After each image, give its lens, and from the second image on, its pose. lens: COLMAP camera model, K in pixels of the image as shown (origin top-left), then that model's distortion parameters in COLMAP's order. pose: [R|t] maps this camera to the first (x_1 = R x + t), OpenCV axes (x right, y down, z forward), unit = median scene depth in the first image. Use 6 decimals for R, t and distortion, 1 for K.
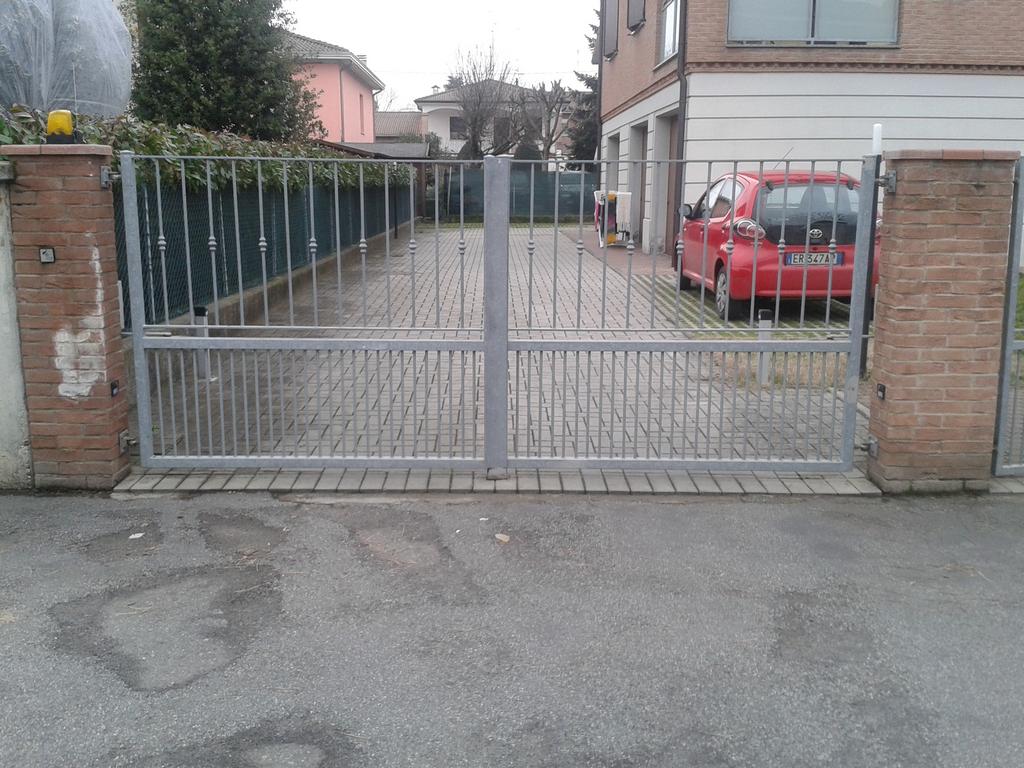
lens RADIAL K [[985.6, 0, 493.1], [0, 985.6, 365.4], [0, 0, 1]] dist [0.238966, -0.612837]
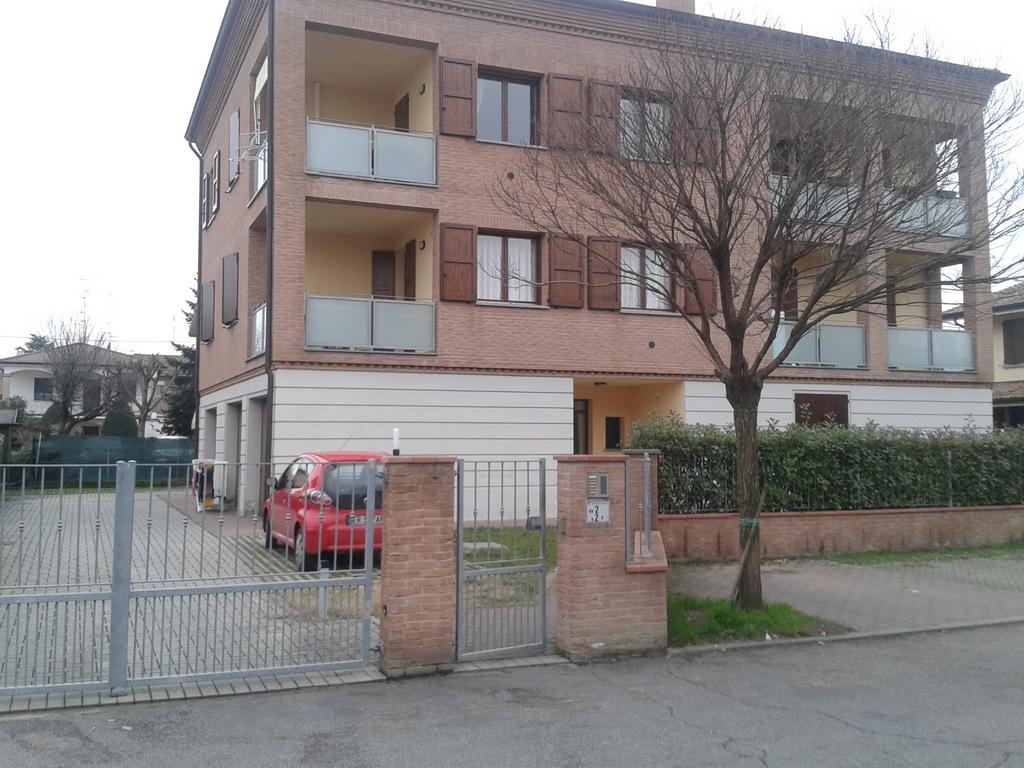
lens RADIAL K [[985.6, 0, 493.1], [0, 985.6, 365.4], [0, 0, 1]] dist [0.238966, -0.612837]
pose [[0.924334, 0.031228, 0.380305, -0.047685], [0.066231, 0.968389, -0.240493, 0.033811], [-0.375793, 0.247484, 0.893046, -0.424515]]
